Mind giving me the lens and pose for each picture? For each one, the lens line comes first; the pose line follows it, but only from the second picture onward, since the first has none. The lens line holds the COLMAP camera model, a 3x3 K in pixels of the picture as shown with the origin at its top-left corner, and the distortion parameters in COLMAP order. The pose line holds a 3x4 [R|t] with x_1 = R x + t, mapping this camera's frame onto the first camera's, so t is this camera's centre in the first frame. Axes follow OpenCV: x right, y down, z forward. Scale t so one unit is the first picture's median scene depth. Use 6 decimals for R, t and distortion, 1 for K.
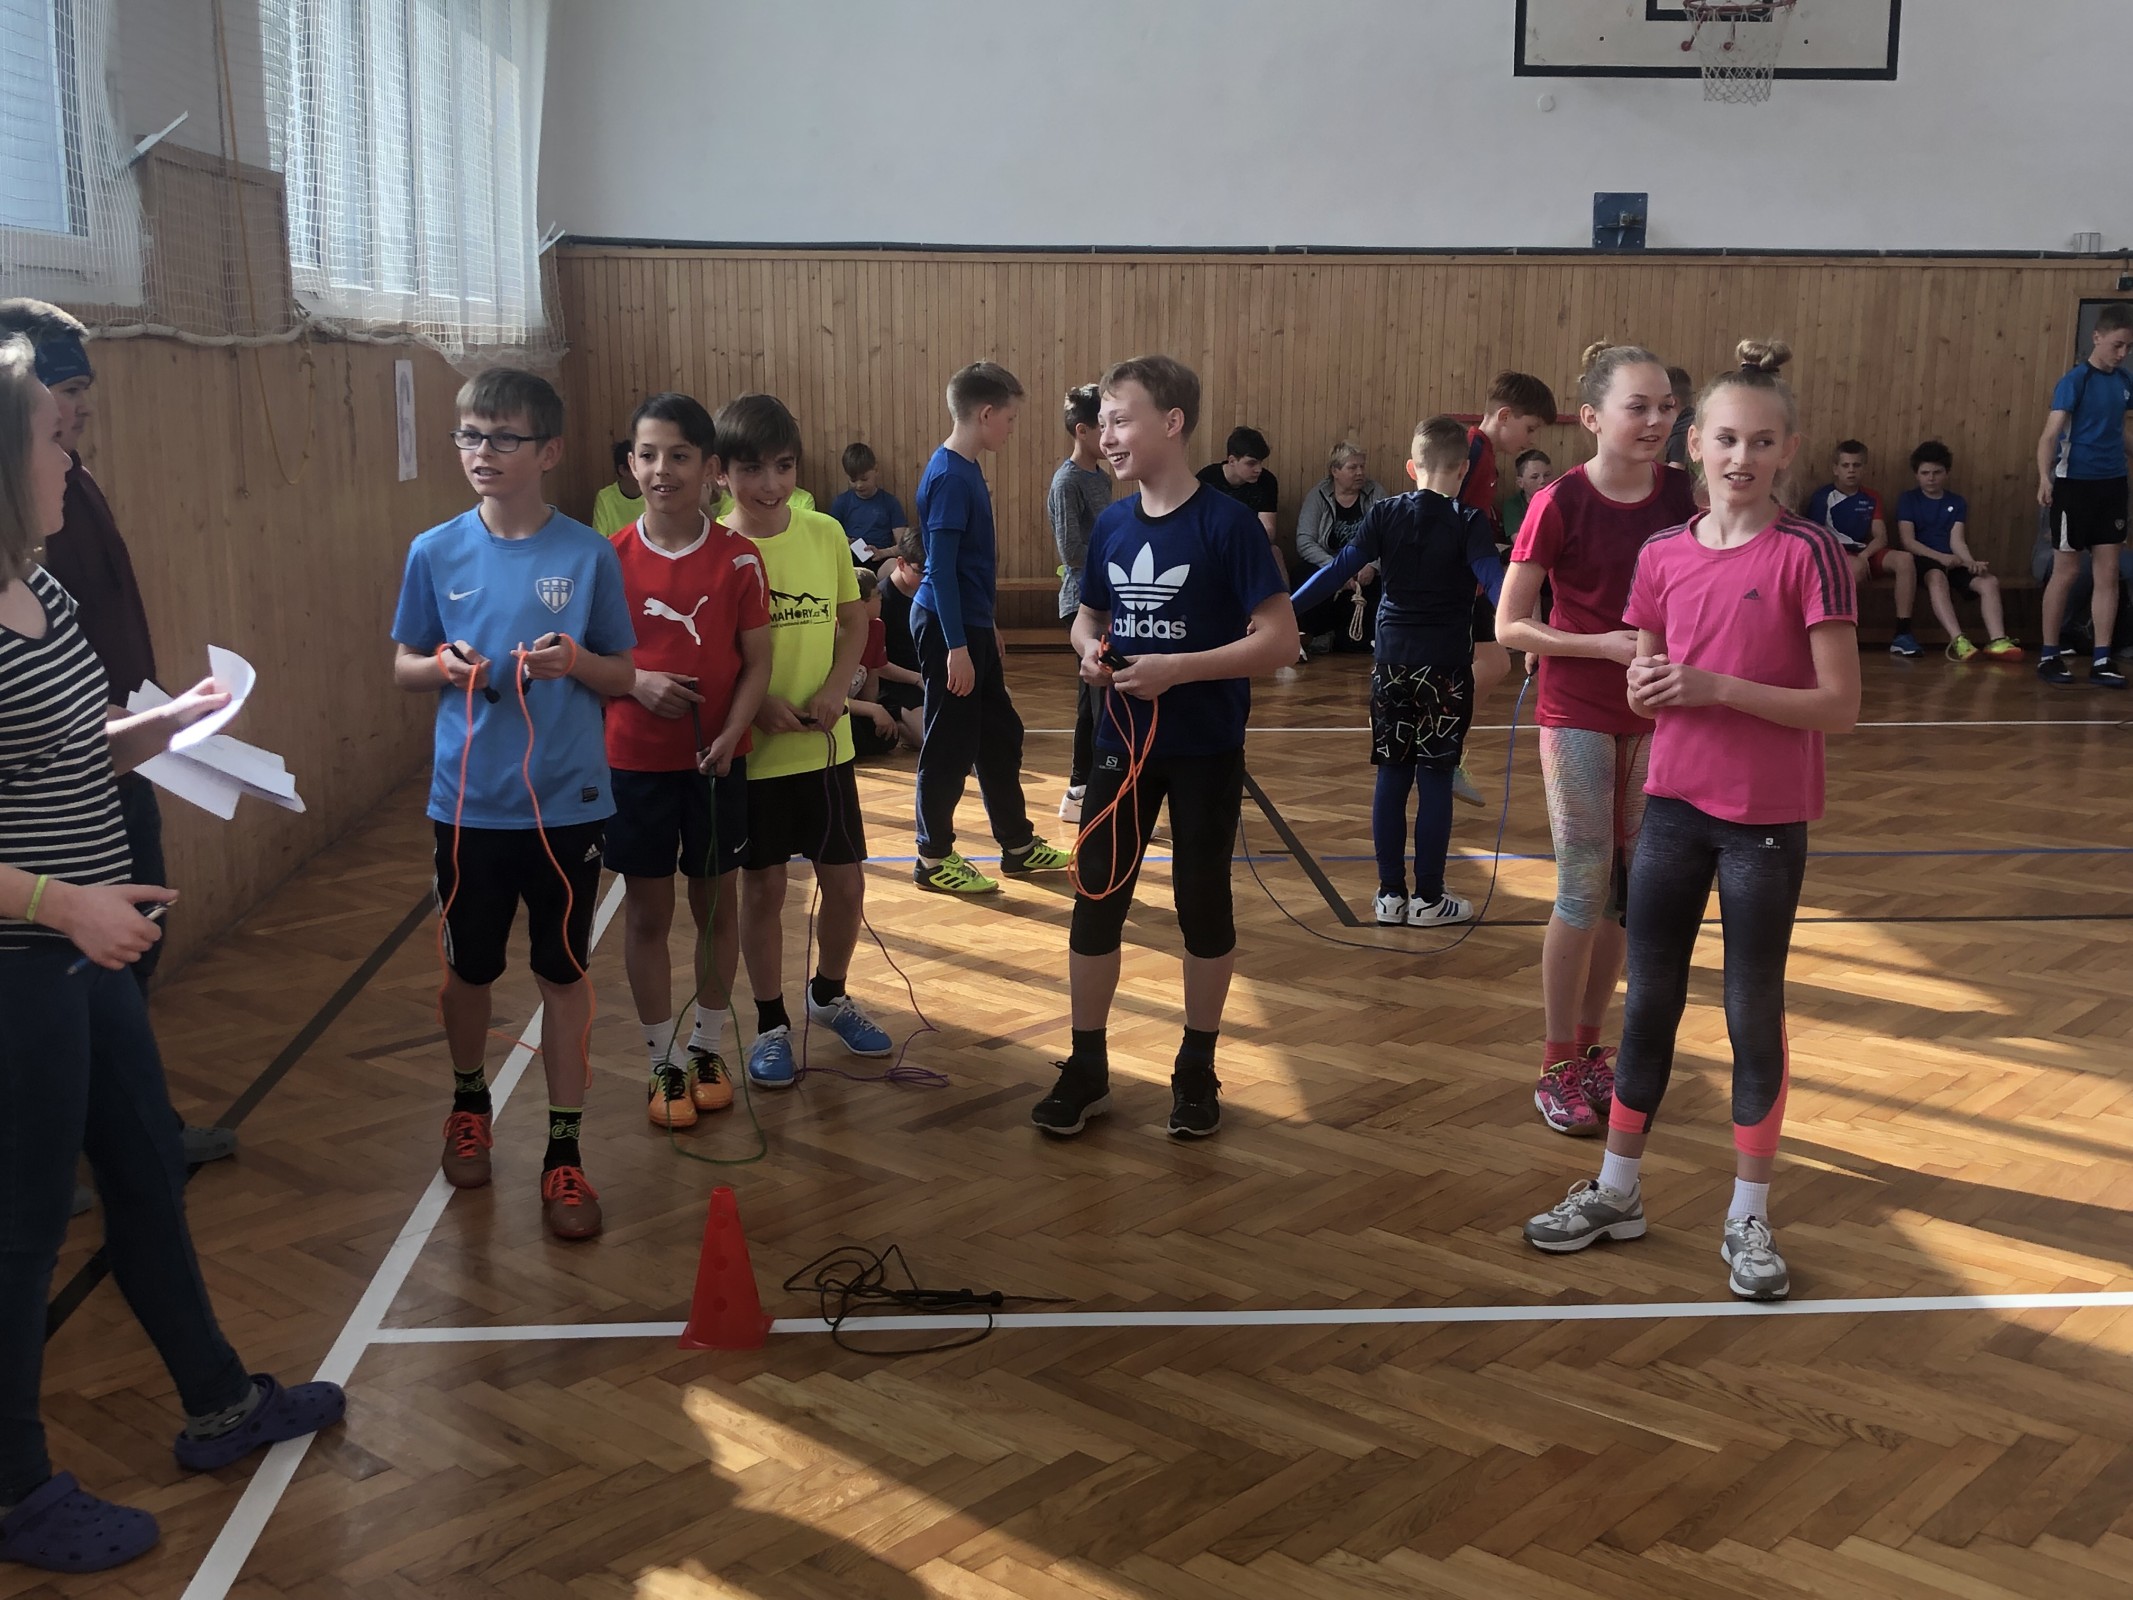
lens RADIAL K [[2364.4, 0, 1066.5], [0, 2364.4, 800.0], [0, 0, 1]] dist [0.023626, -0.050180]
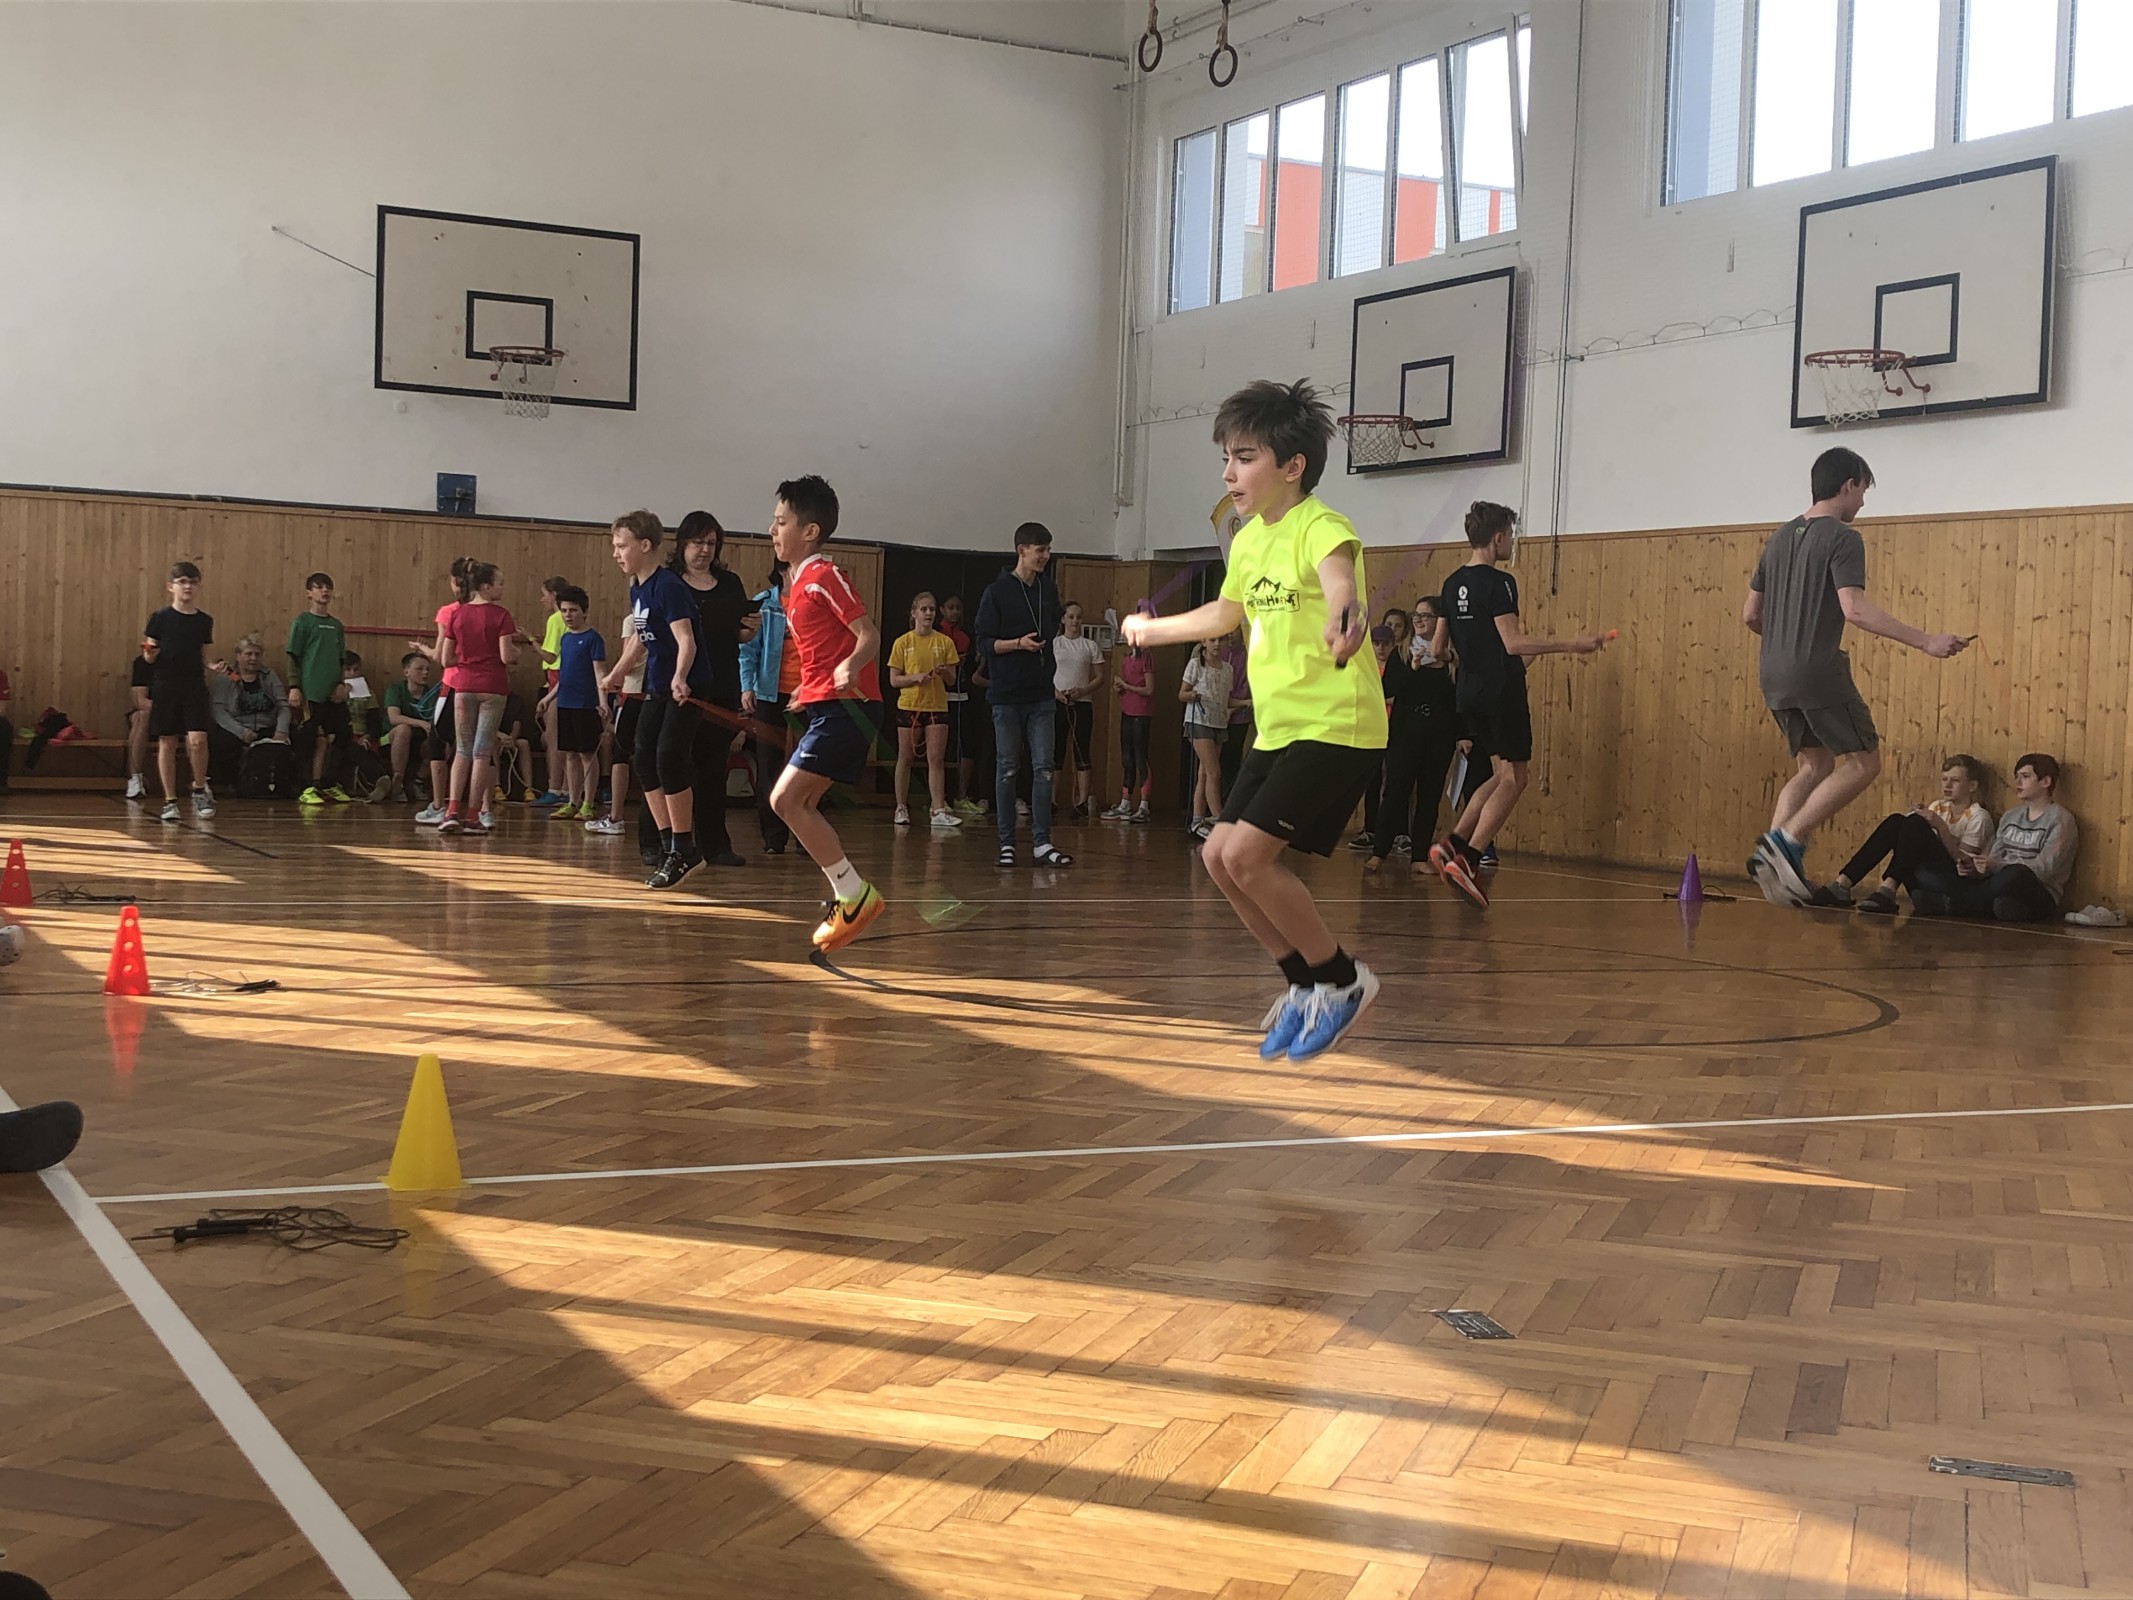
lens RADIAL K [[2713.0, 0, 1066.5], [0, 2713.0, 800.0], [0, 0, 1]] dist [0.081962, -0.232527]
pose [[0.913785, 0.015362, 0.405908, -0.084946], [0.041171, 0.990636, -0.130175, 0.155848], [-0.404107, 0.135663, 0.904596, -0.563193]]
